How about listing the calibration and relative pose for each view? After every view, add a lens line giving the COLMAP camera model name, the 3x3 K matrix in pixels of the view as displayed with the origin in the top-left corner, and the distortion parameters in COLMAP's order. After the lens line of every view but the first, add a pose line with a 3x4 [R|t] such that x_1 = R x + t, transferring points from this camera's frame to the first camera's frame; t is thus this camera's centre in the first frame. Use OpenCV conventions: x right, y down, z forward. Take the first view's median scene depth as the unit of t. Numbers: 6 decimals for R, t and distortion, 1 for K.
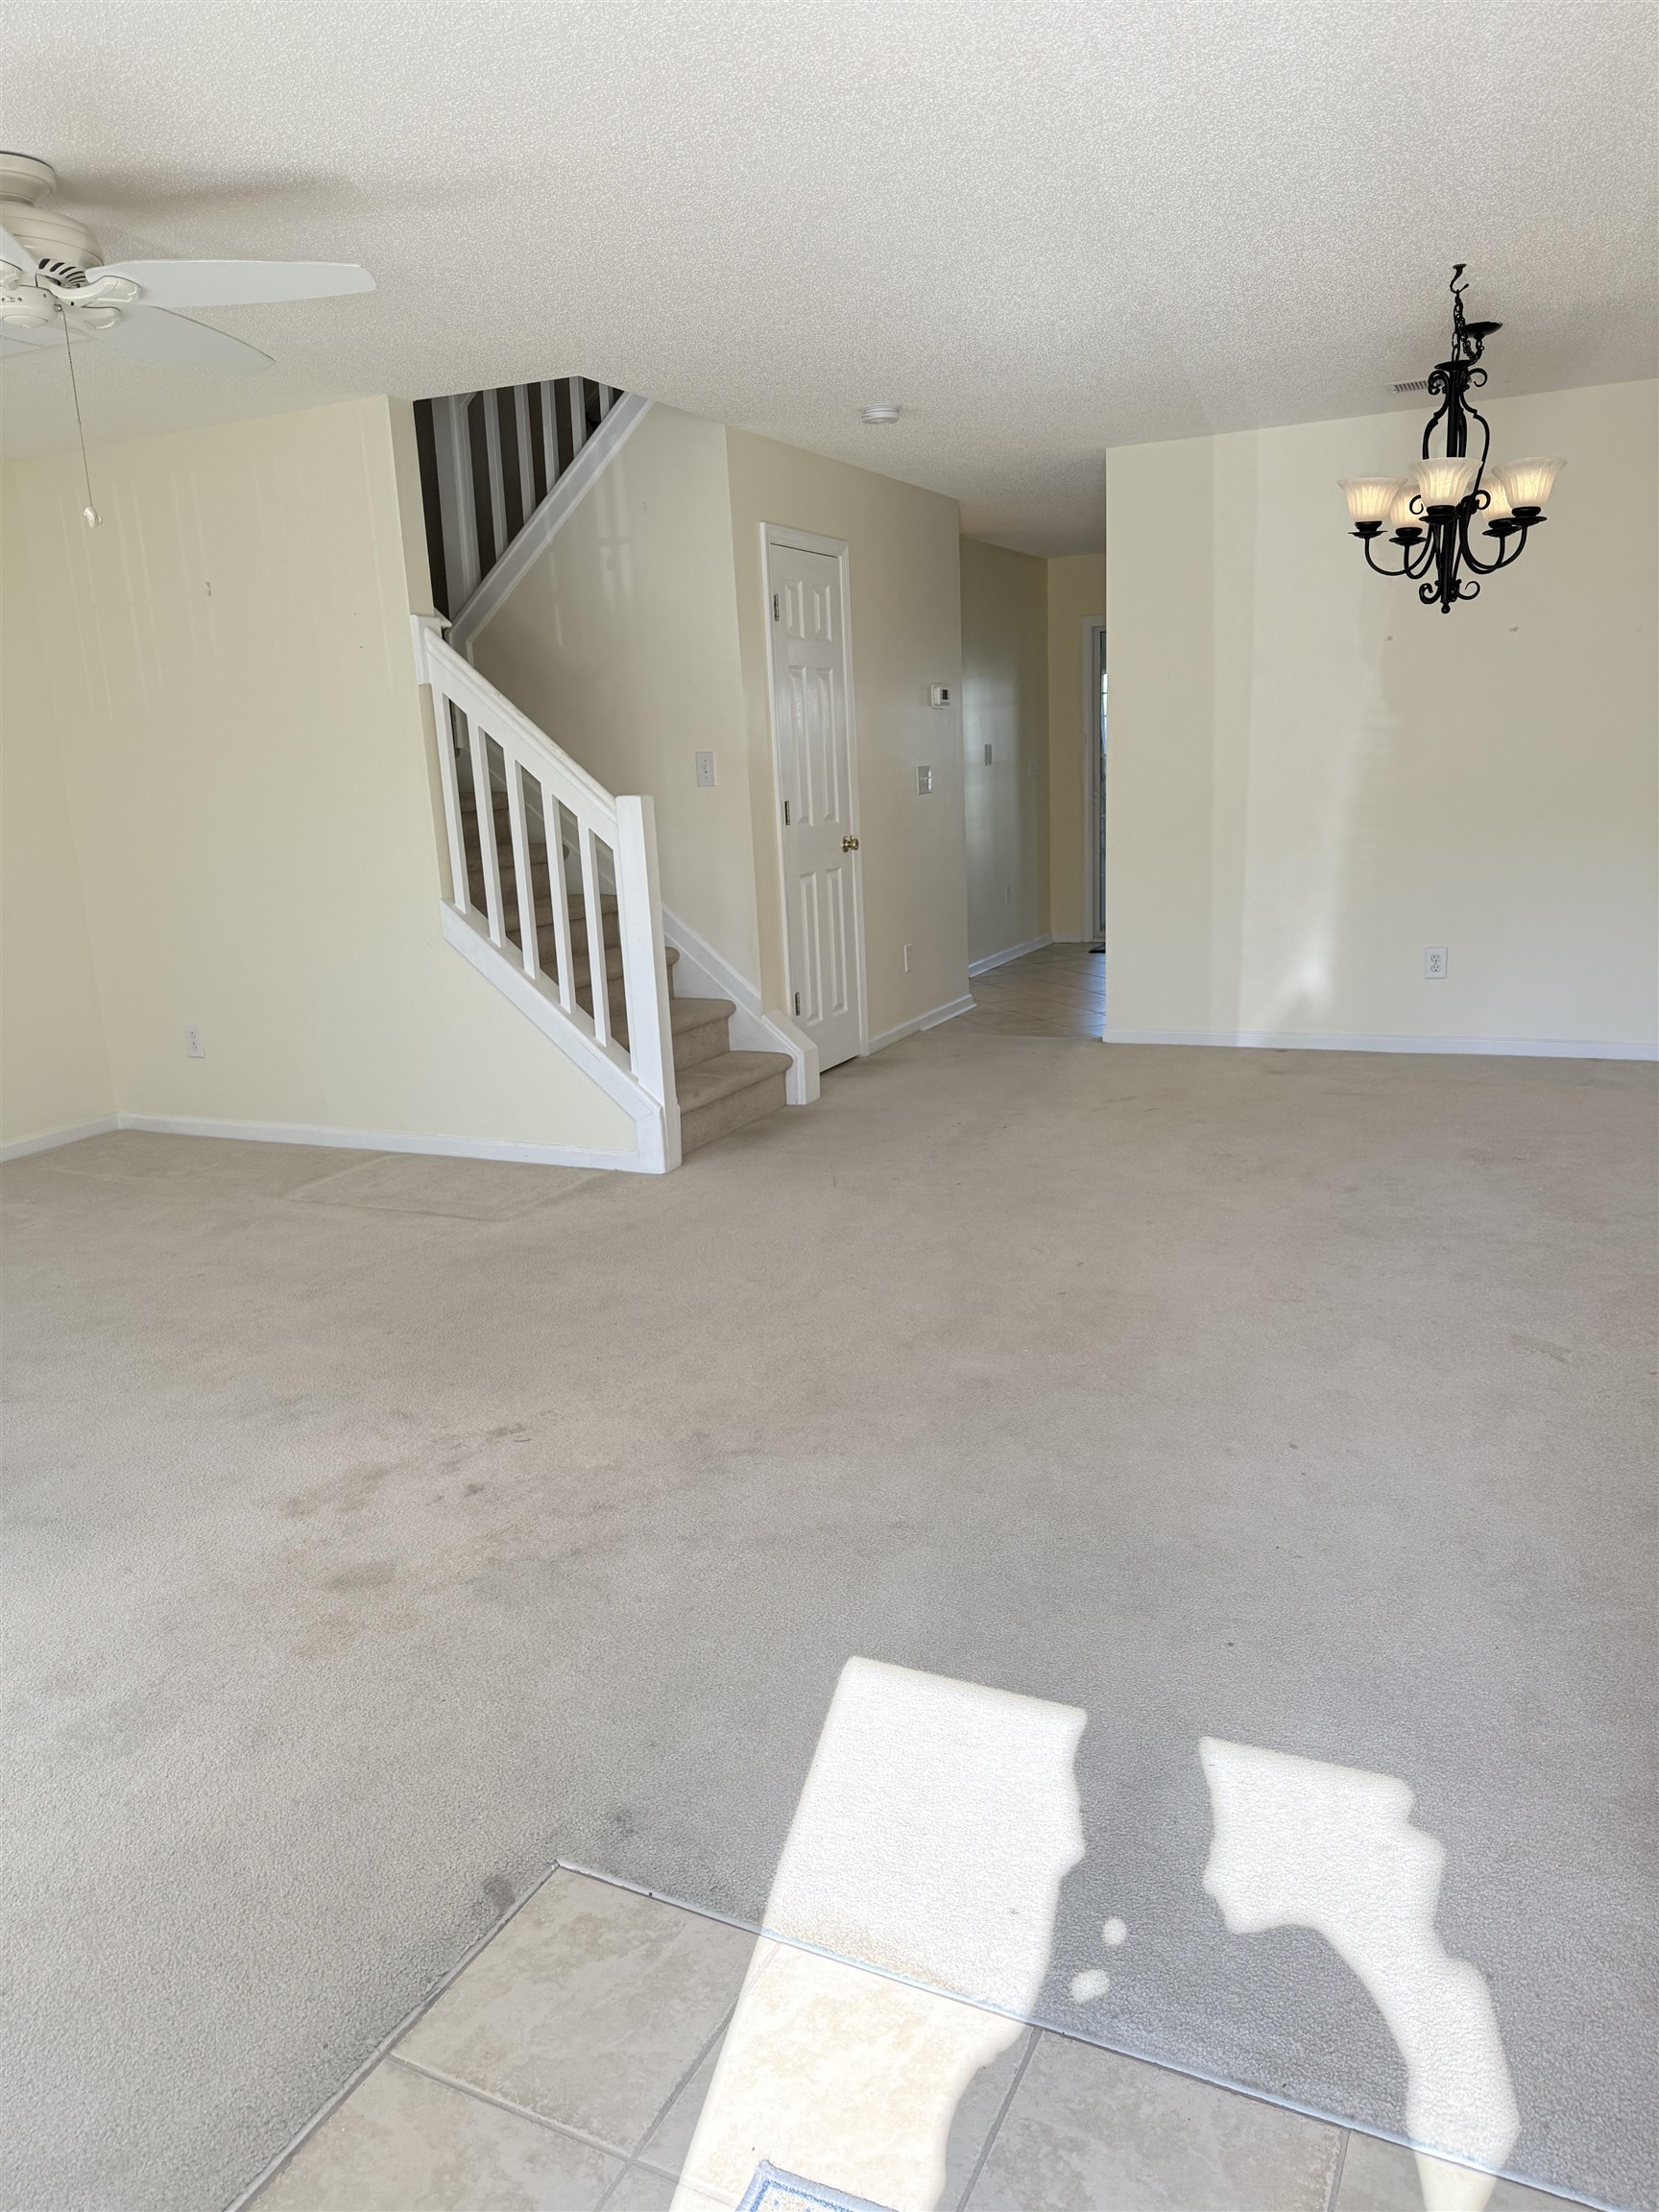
lens RADIAL K [[1557.4, 0, 830.8], [0, 1557.4, 1078.8], [0, 0, 1]] dist [0.111009, -0.121101]
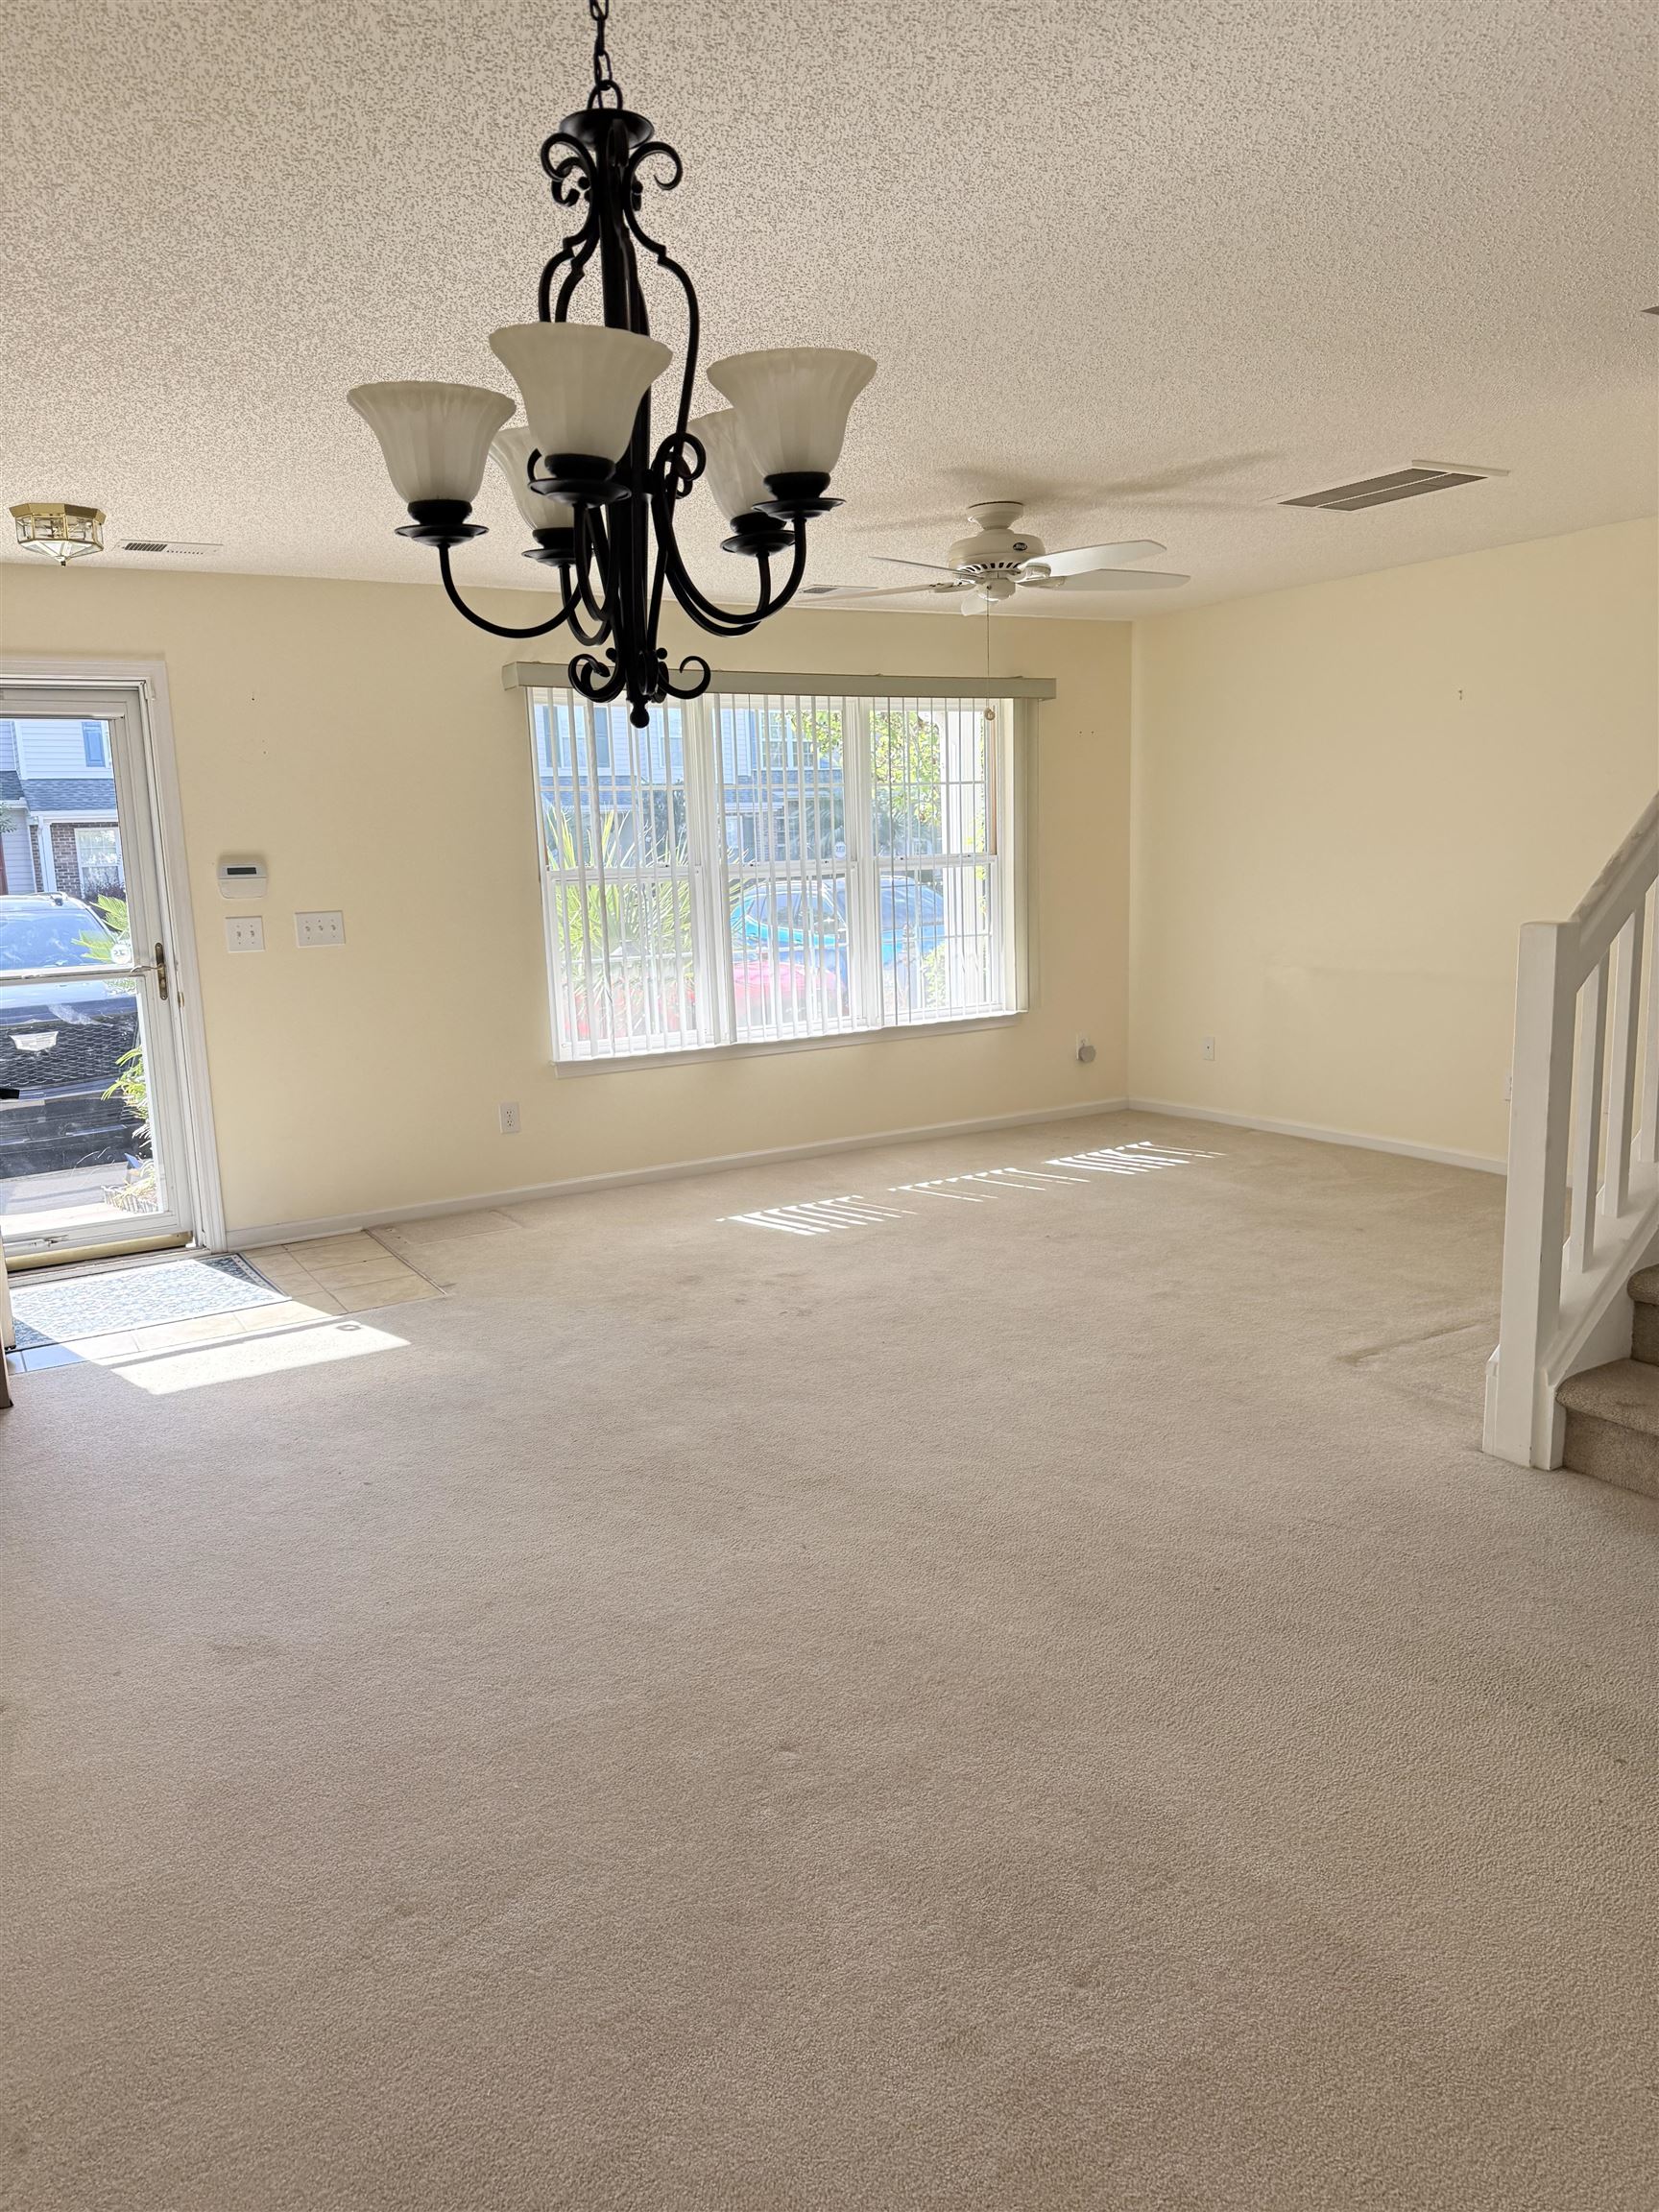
lens RADIAL K [[1557.4, 0, 830.8], [0, 1557.4, 1078.8], [0, 0, 1]] dist [0.111009, -0.121101]
pose [[-0.555121, 0.179658, -0.812136, 0.958374], [-0.114270, 0.950664, 0.288409, -0.425705], [0.823883, 0.252905, -0.507204, 1.718129]]
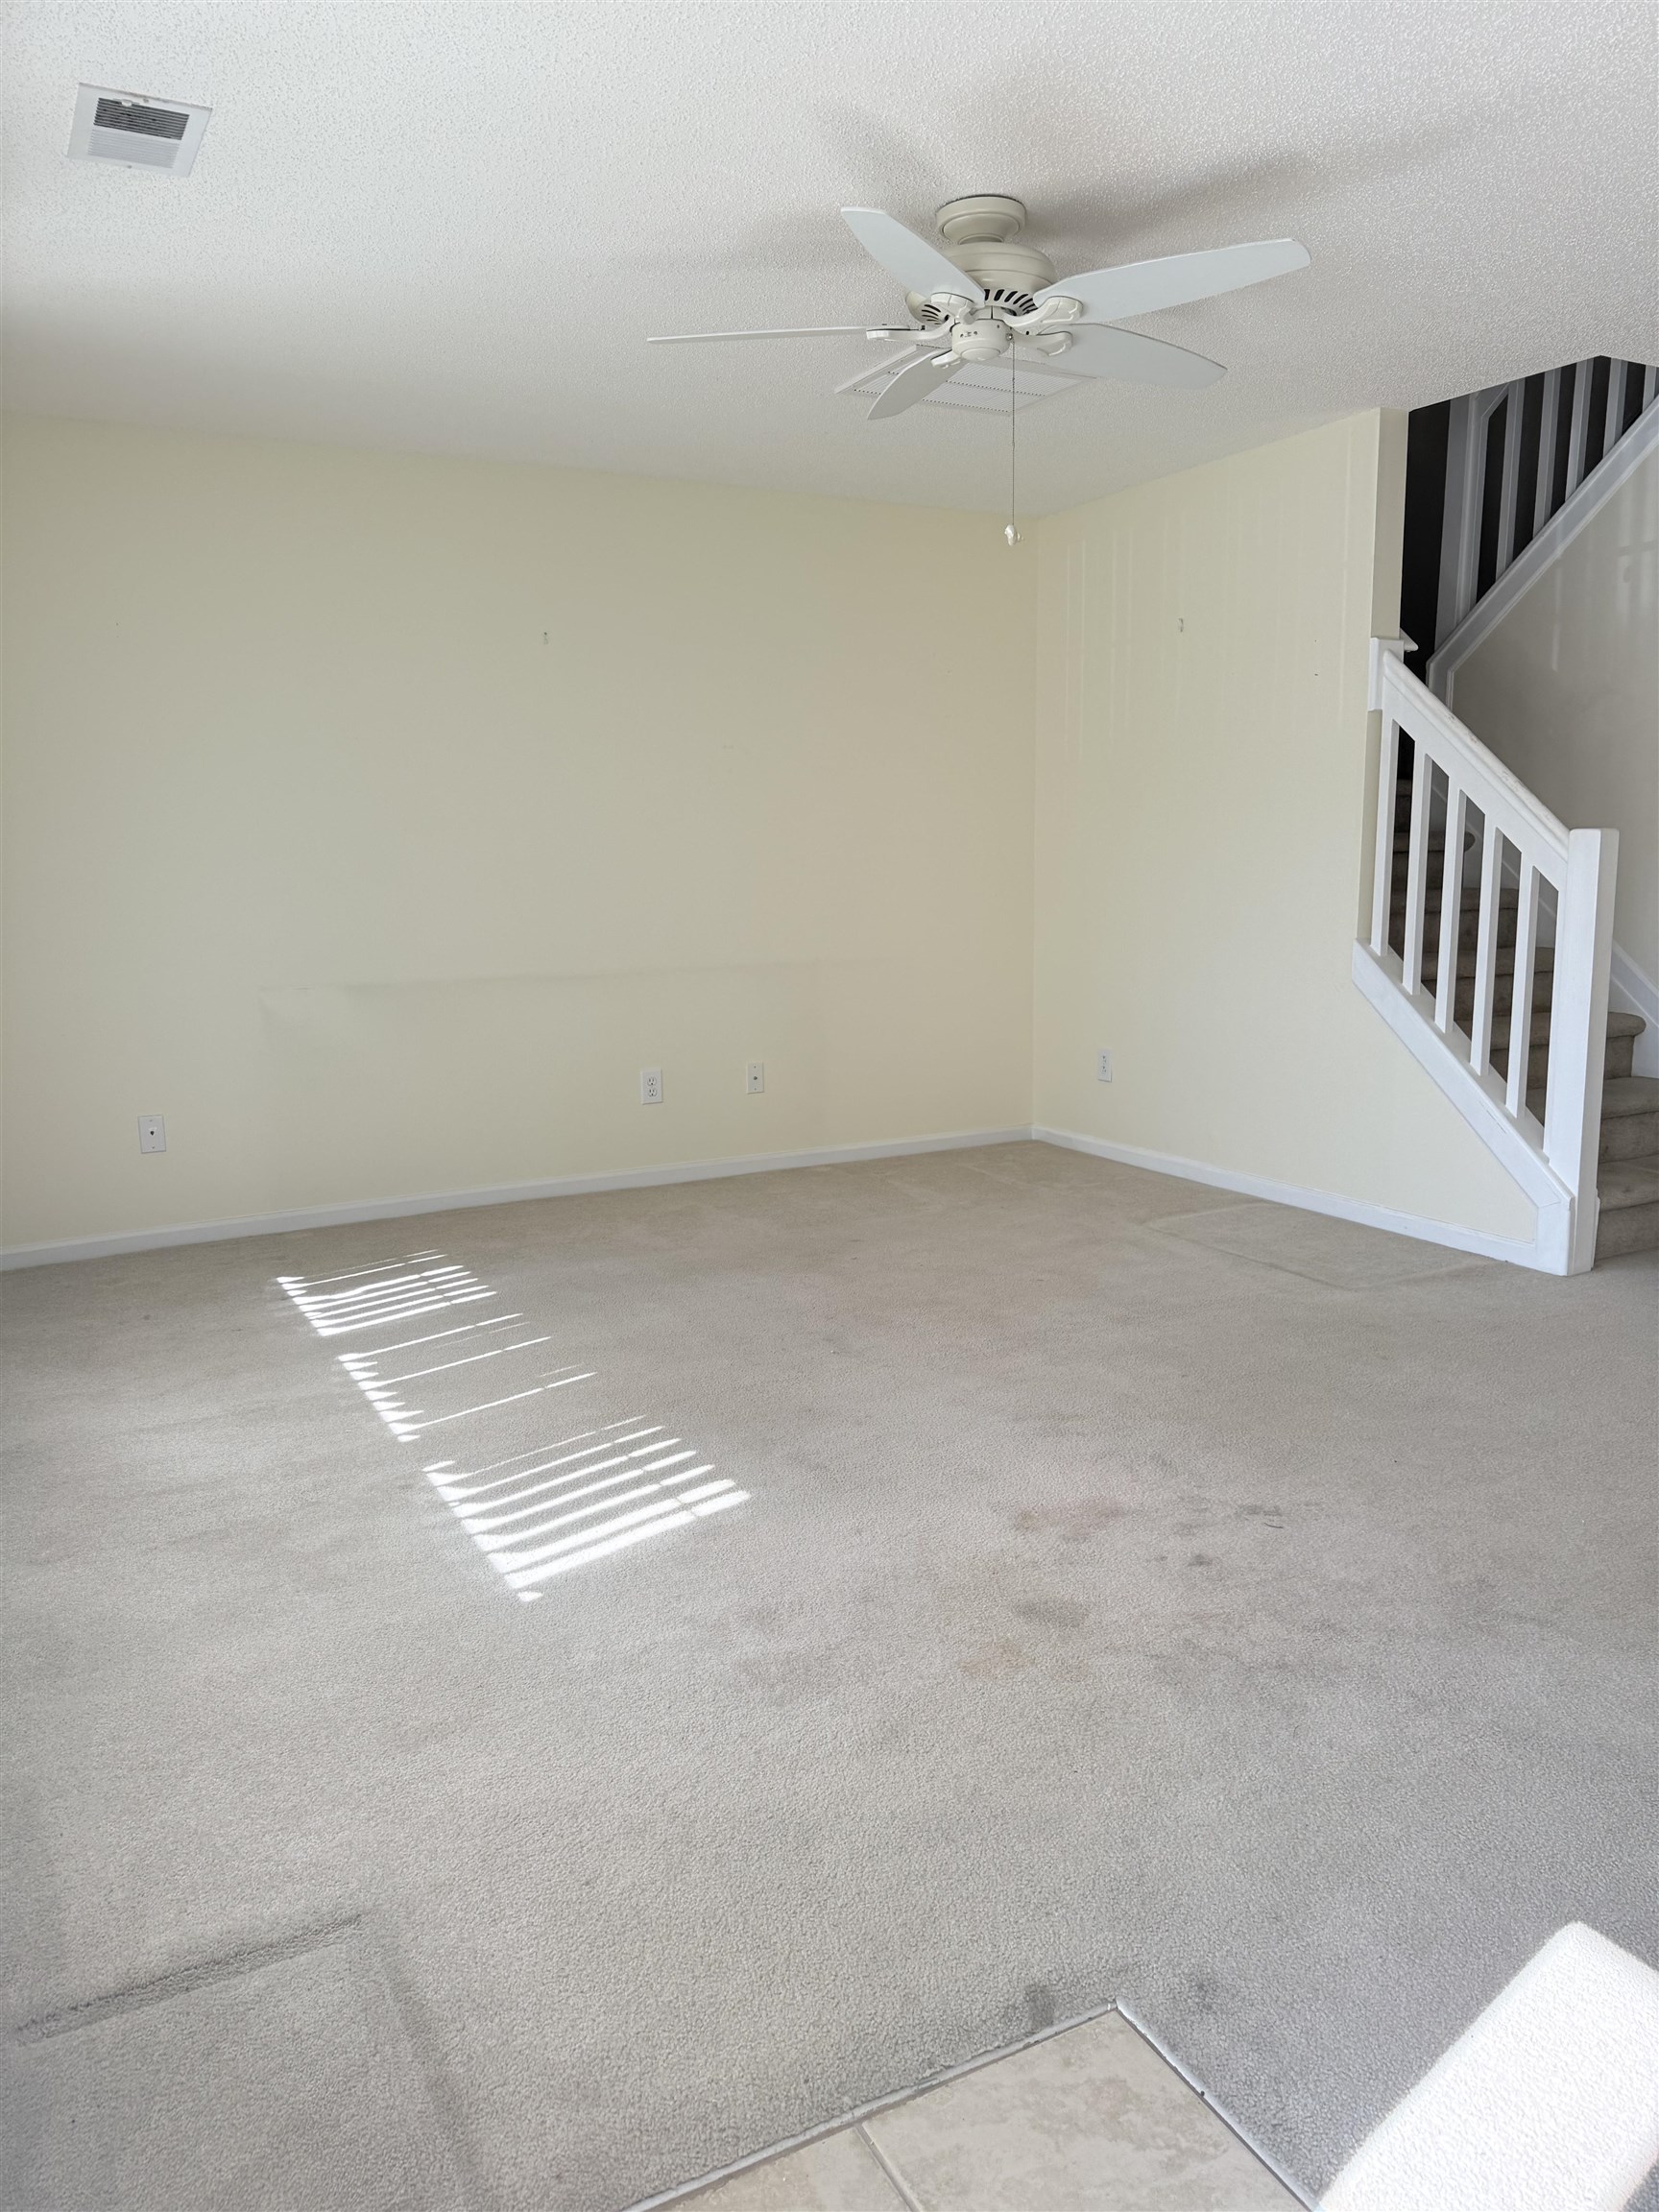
lens RADIAL K [[1562.0, 0, 829.5], [0, 1562.0, 1106.0], [0, 0, 1]] dist [0.038319, -0.045232]
pose [[0.808715, 0.127202, -0.574282, 0.078843], [-0.140253, 0.989877, 0.021749, 0.011866], [0.571235, 0.062956, 0.818369, 0.118145]]
